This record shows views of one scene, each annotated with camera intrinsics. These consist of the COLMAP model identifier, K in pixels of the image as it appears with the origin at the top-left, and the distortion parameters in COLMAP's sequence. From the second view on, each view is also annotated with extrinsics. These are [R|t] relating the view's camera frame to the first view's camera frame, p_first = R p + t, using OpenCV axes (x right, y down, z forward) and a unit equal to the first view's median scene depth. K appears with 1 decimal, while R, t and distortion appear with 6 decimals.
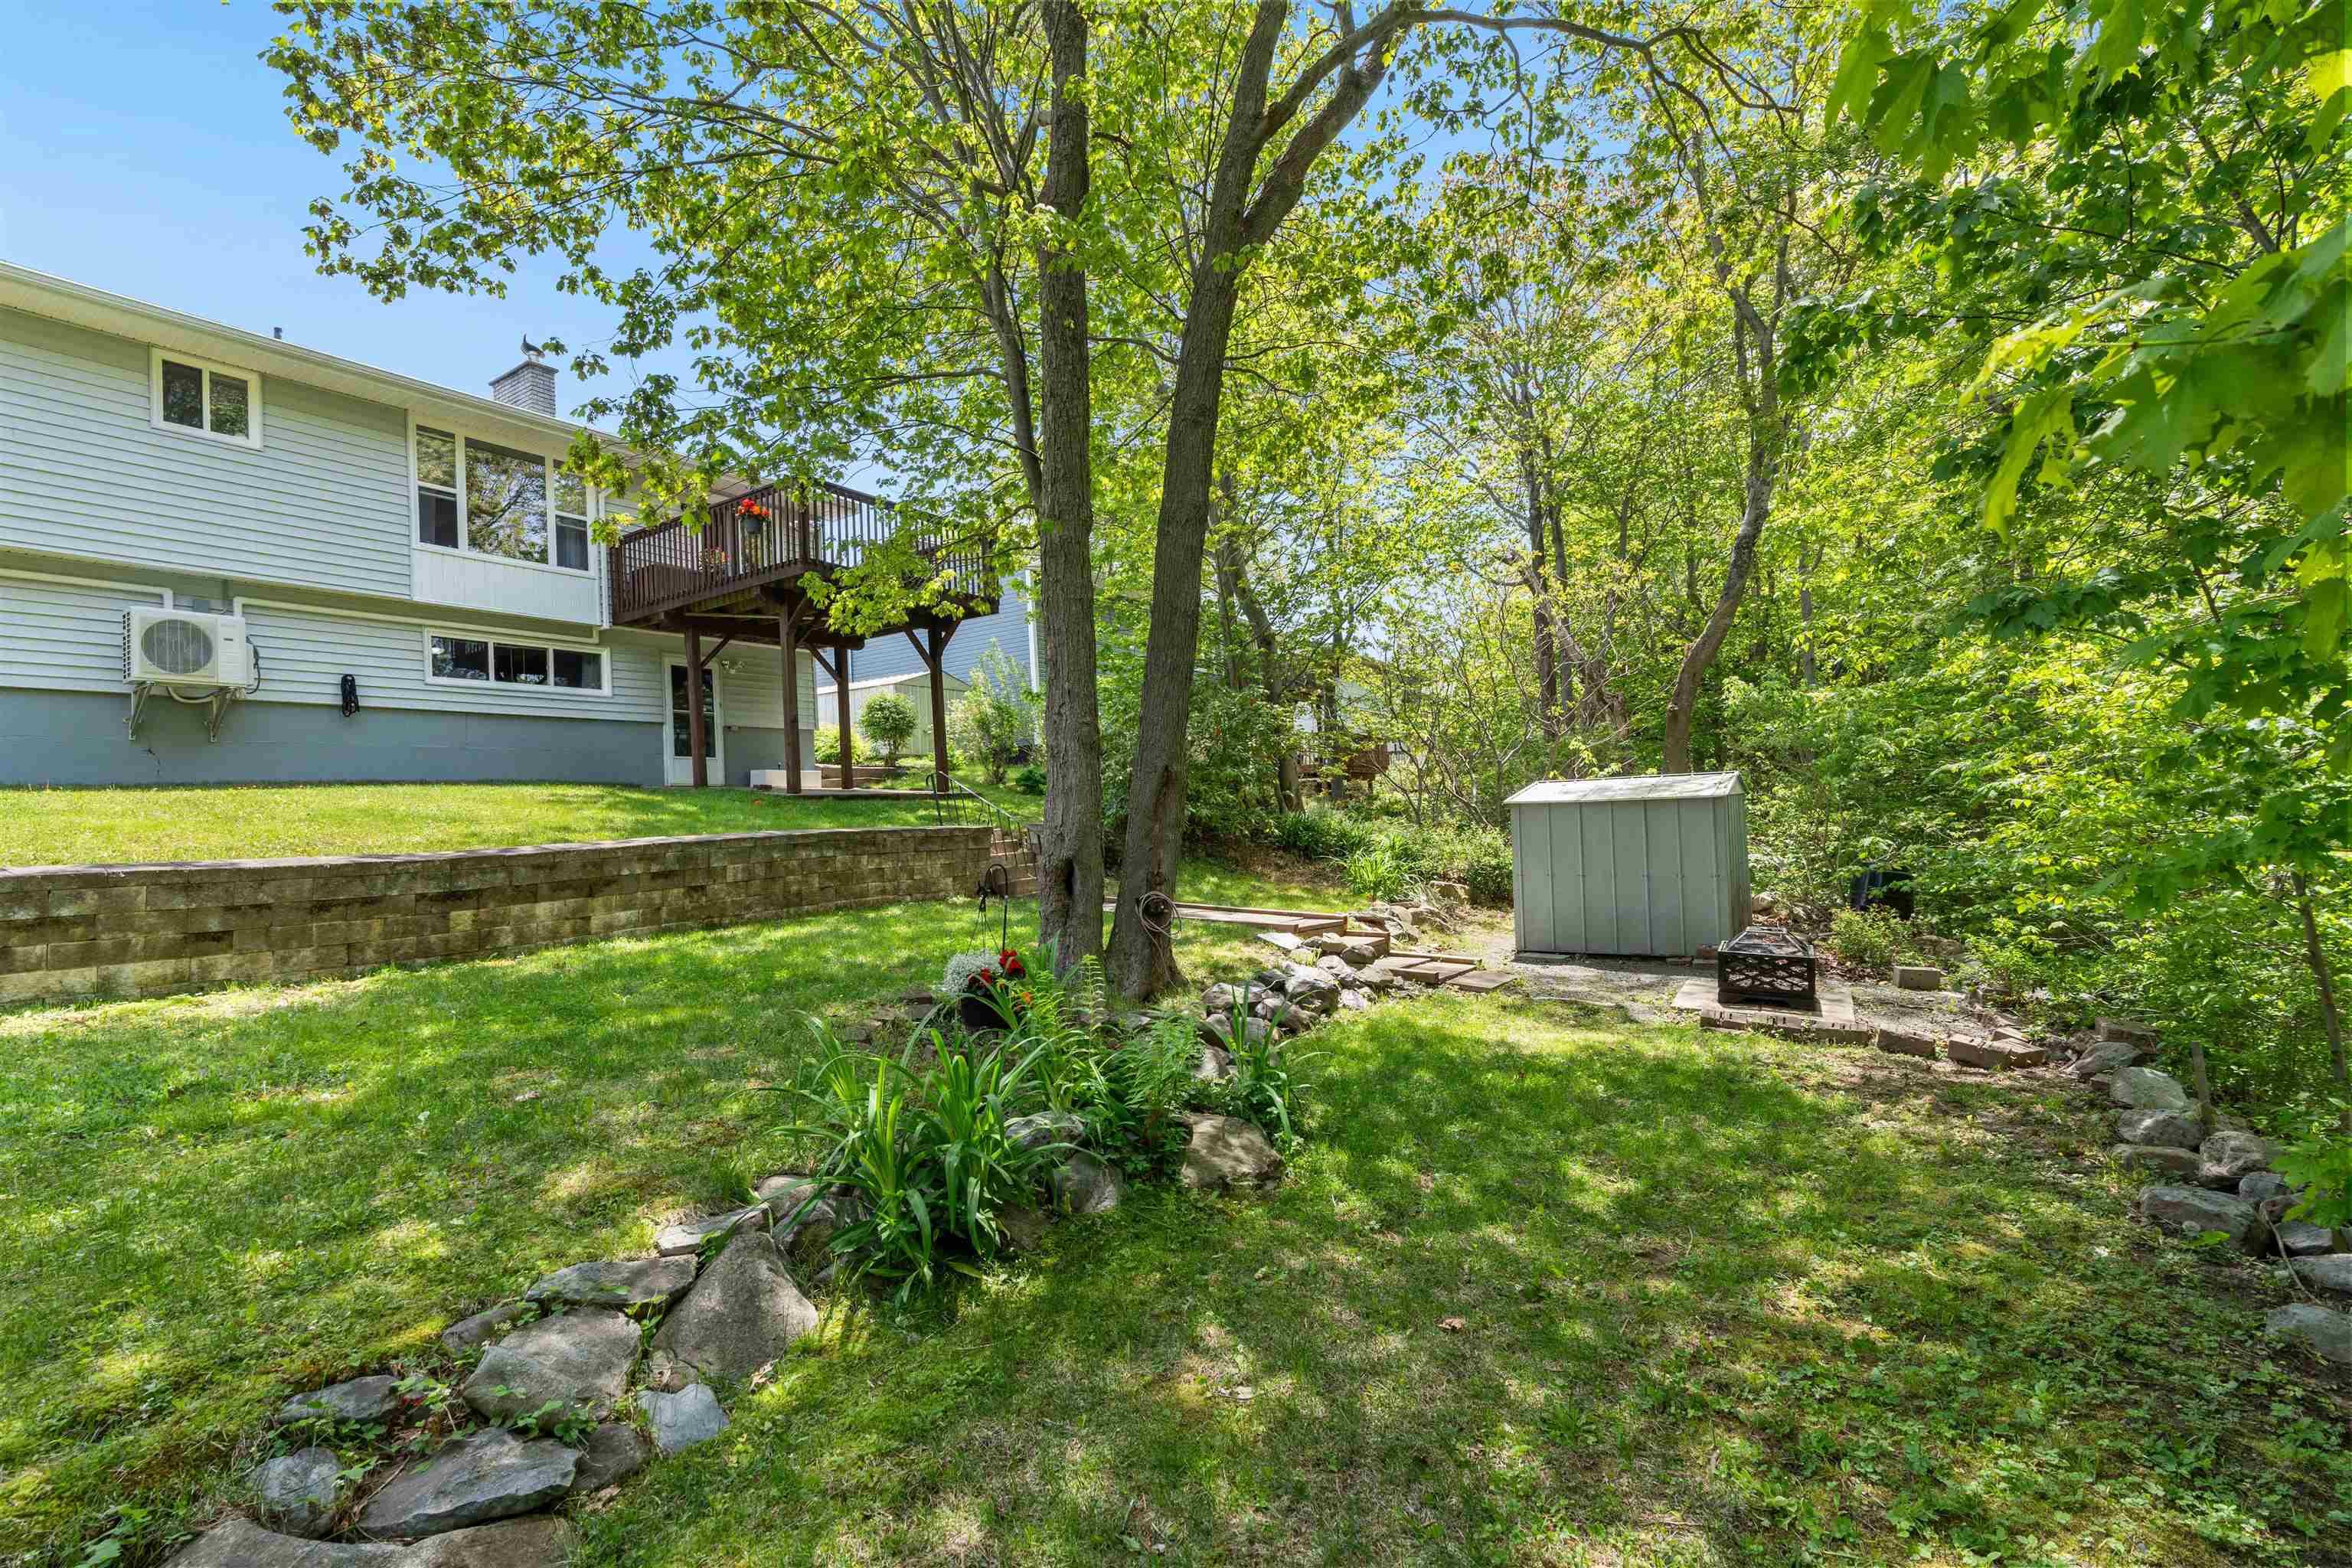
lens RADIAL K [[1058.6, 0, 1176.0], [0, 1058.6, 784.0], [0, 0, 1]] dist [-0.003501, 0.000577]
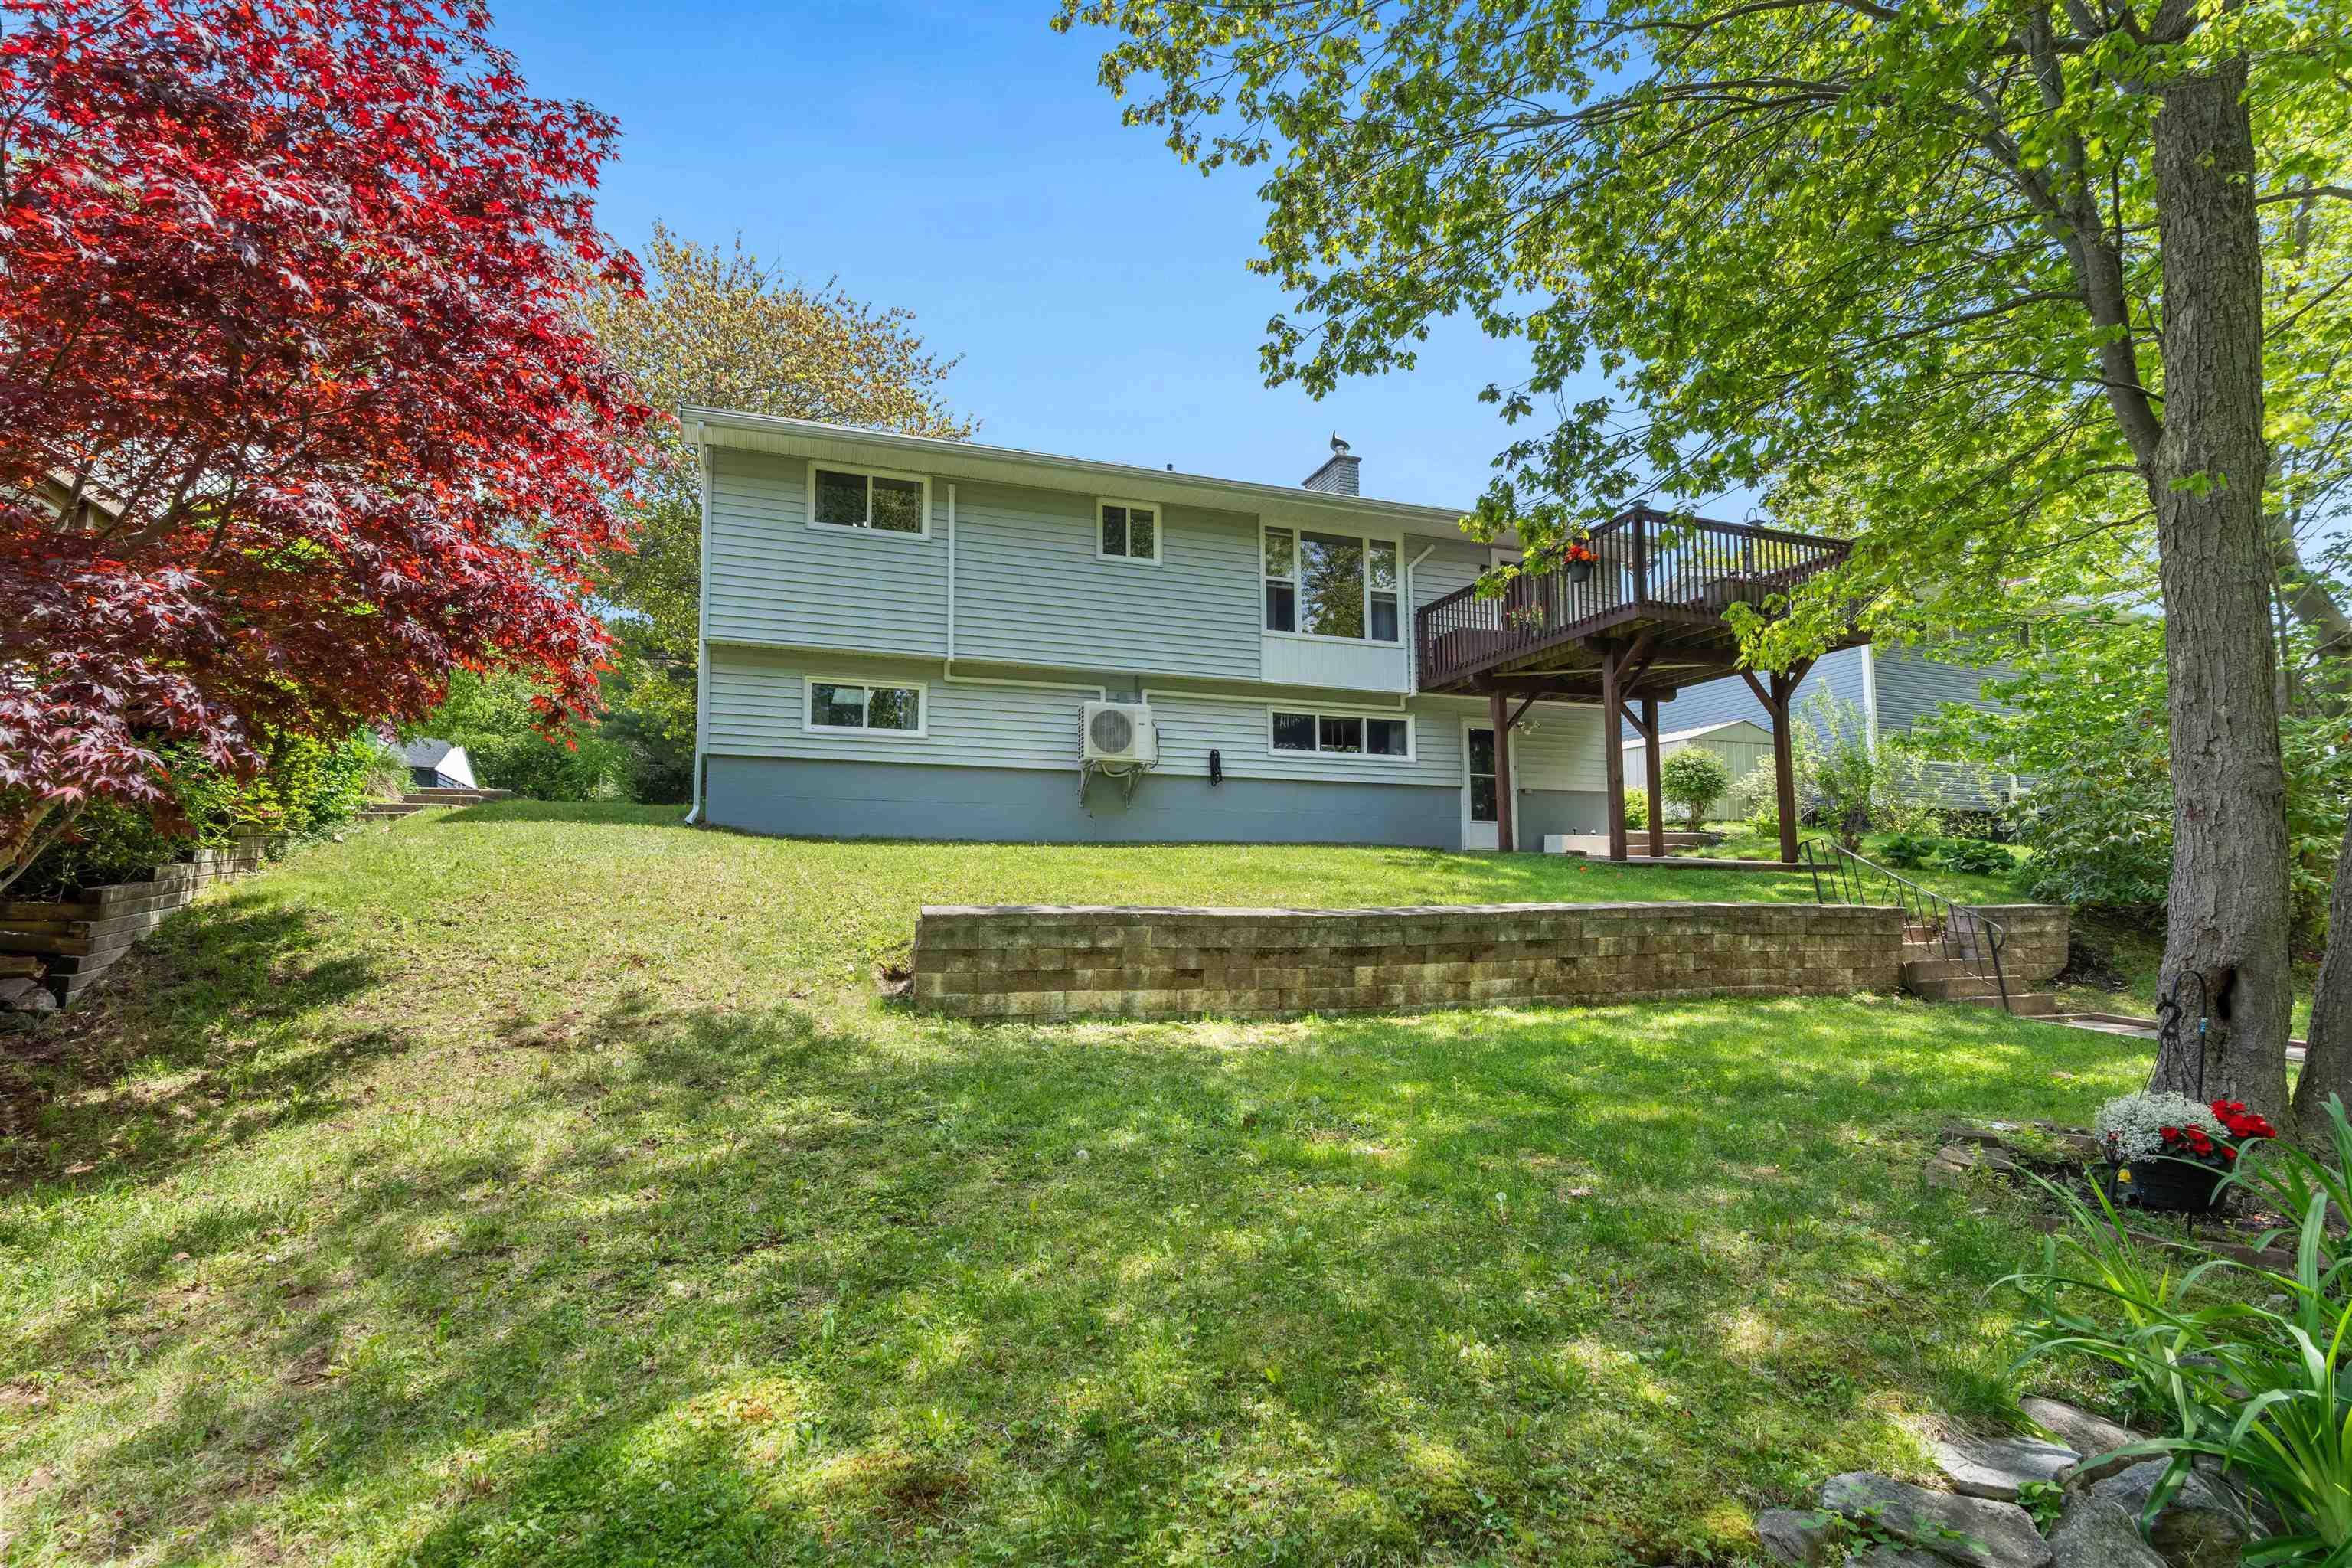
lens RADIAL K [[1114.7, 0, 1173.0], [0, 1114.7, 825.5], [0, 0, 1]] dist [-0.000401, 0.000219]
pose [[0.789494, 0.002407, -0.613754, -0.107039], [-0.016541, 0.999713, -0.017357, 0.002651], [0.613535, 0.023855, 0.789307, 0.012267]]
